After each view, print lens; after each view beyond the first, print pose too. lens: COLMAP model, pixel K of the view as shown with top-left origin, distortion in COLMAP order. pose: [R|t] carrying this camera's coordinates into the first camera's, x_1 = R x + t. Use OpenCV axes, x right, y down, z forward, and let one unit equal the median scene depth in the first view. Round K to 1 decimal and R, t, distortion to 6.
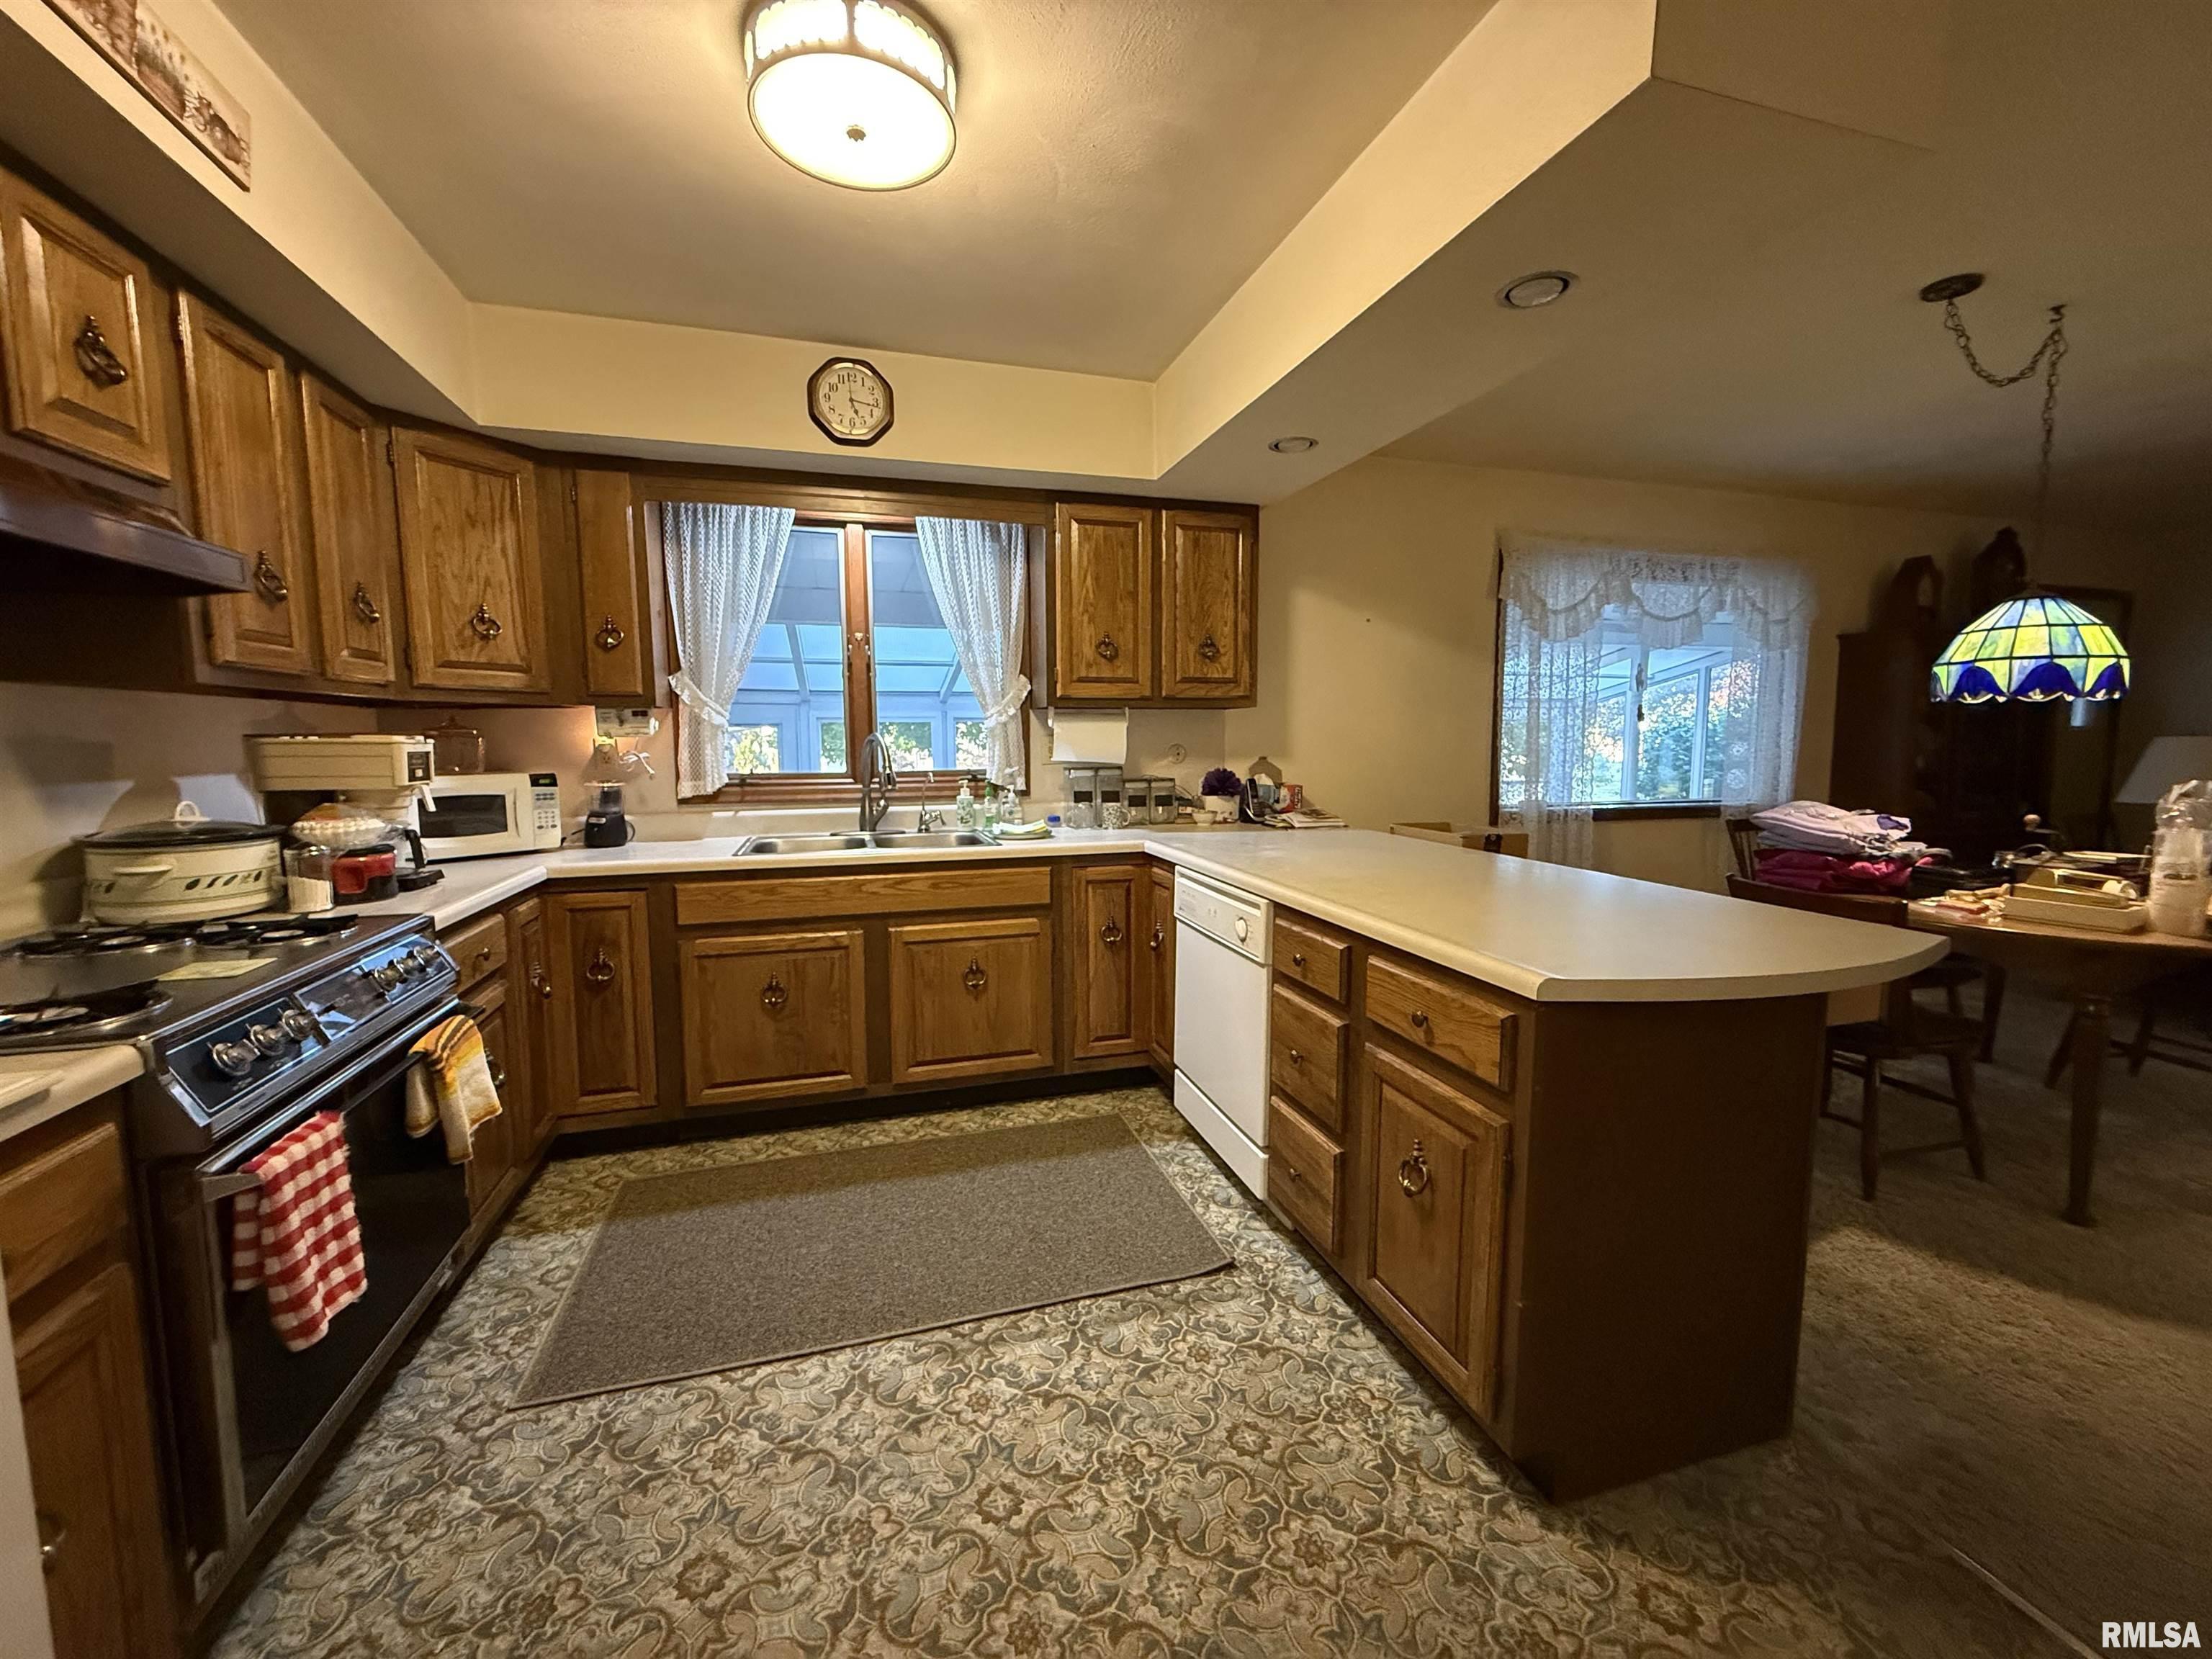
lens RADIAL K [[878.2, 0, 1103.3], [0, 878.2, 825.3], [0, 0, 1]] dist [-0.000147, -0.000402]
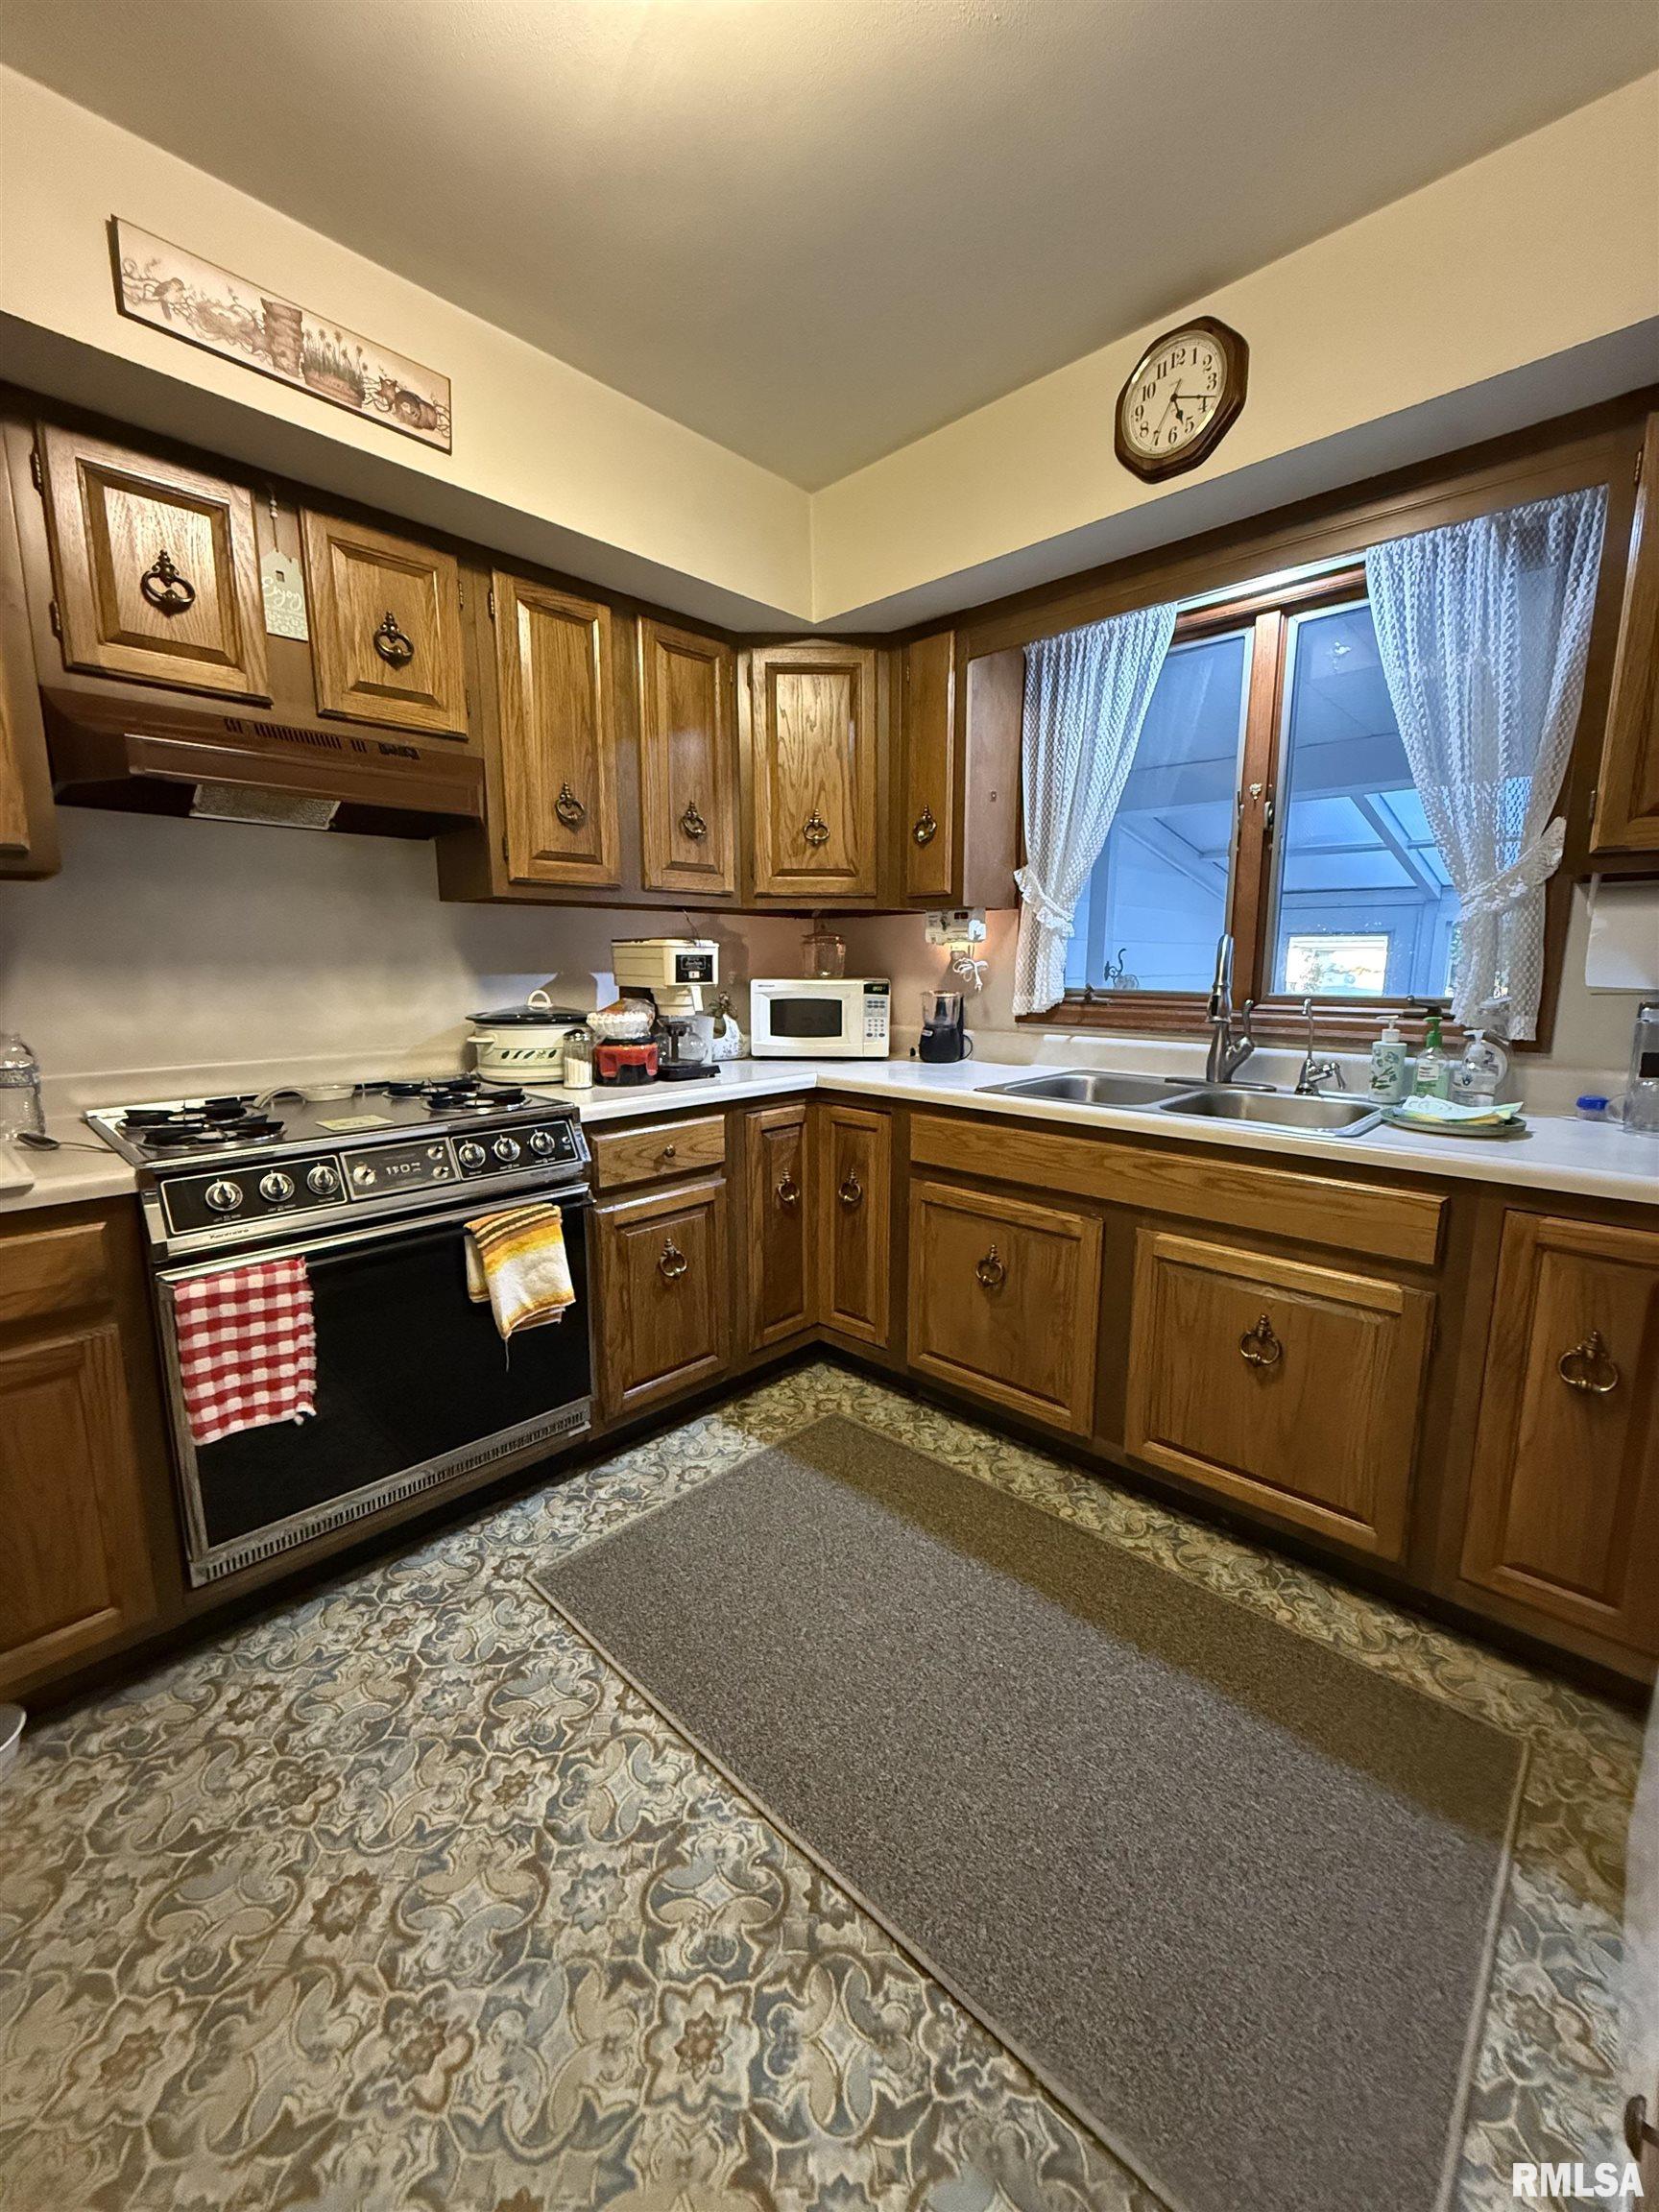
lens RADIAL K [[878.2, 0, 831.0], [0, 878.2, 1100.7], [0, 0, 1]] dist [-0.000147, -0.000402]
pose [[0.496661, 0.145831, -0.855606, 0.218539], [-0.088729, 0.989150, 0.117088, -0.040567], [0.863398, 0.017764, 0.504211, 0.513964]]
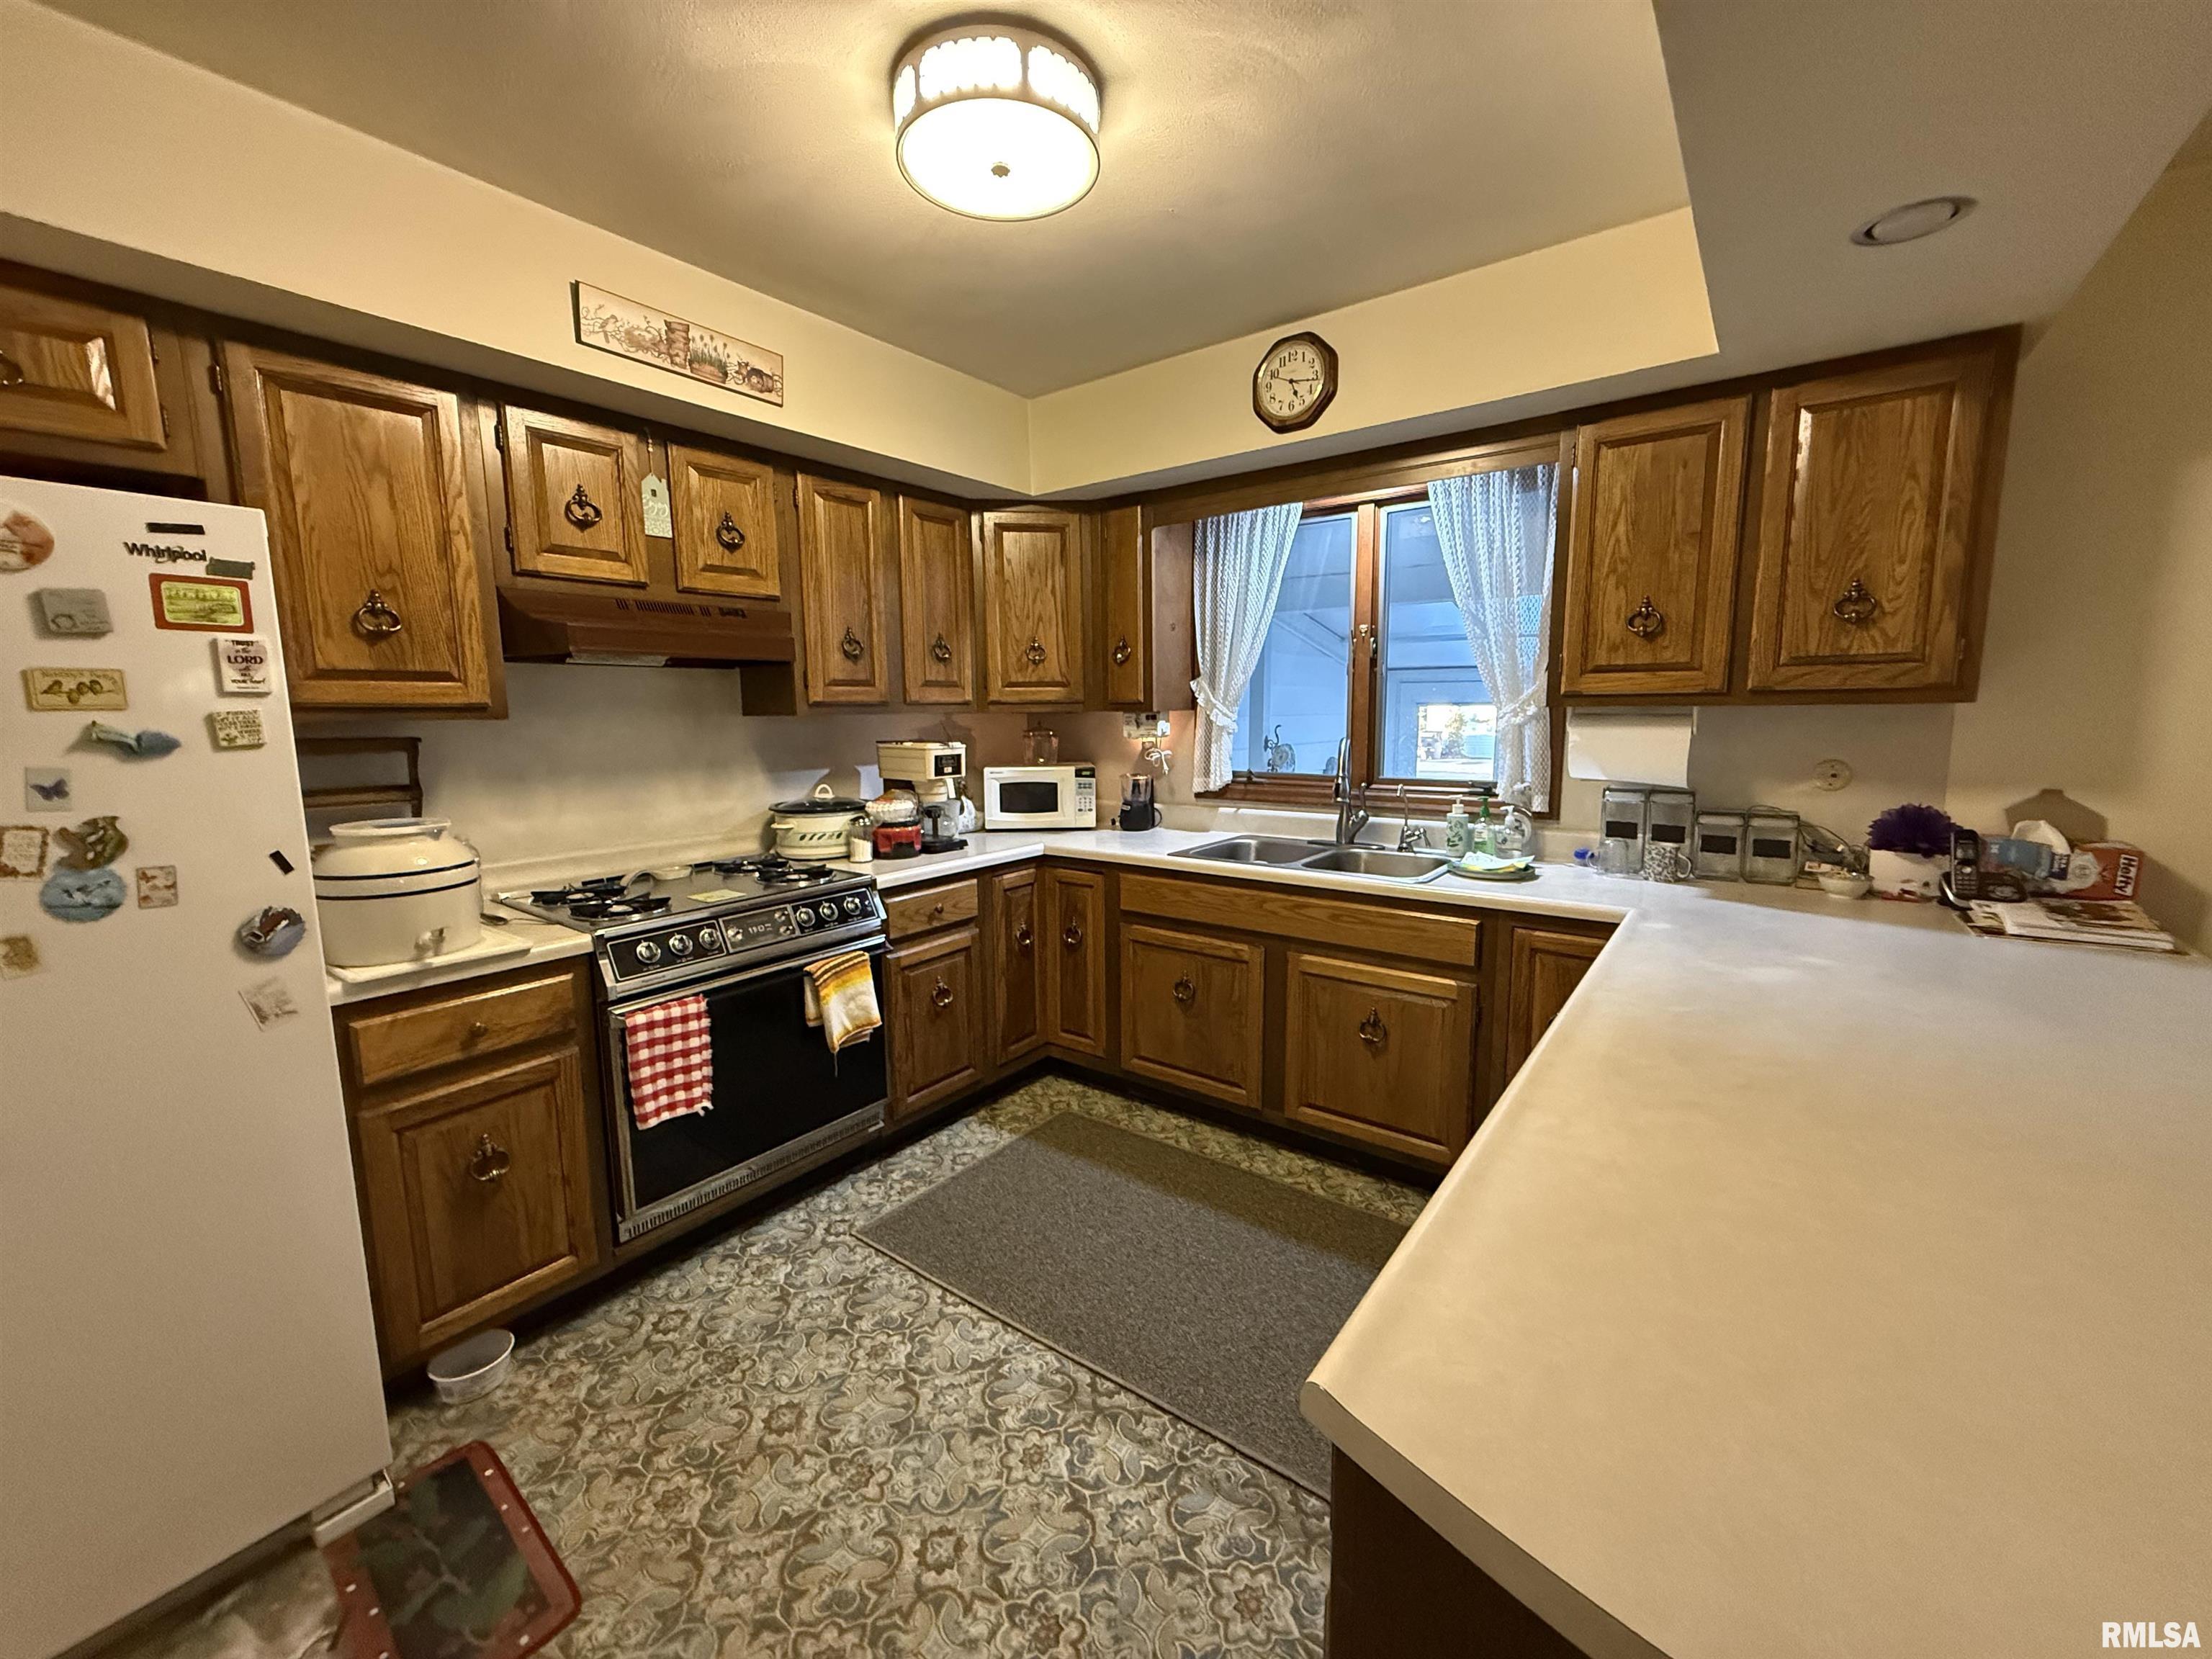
lens RADIAL K [[878.2, 0, 1097.7], [0, 878.2, 825.8], [0, 0, 1]] dist [-0.000147, -0.000402]
pose [[0.586962, 0.107765, -0.802411, 0.412271], [-0.071922, 0.994124, 0.080901, -0.086193], [0.806414, 0.010225, 0.591263, 0.317127]]
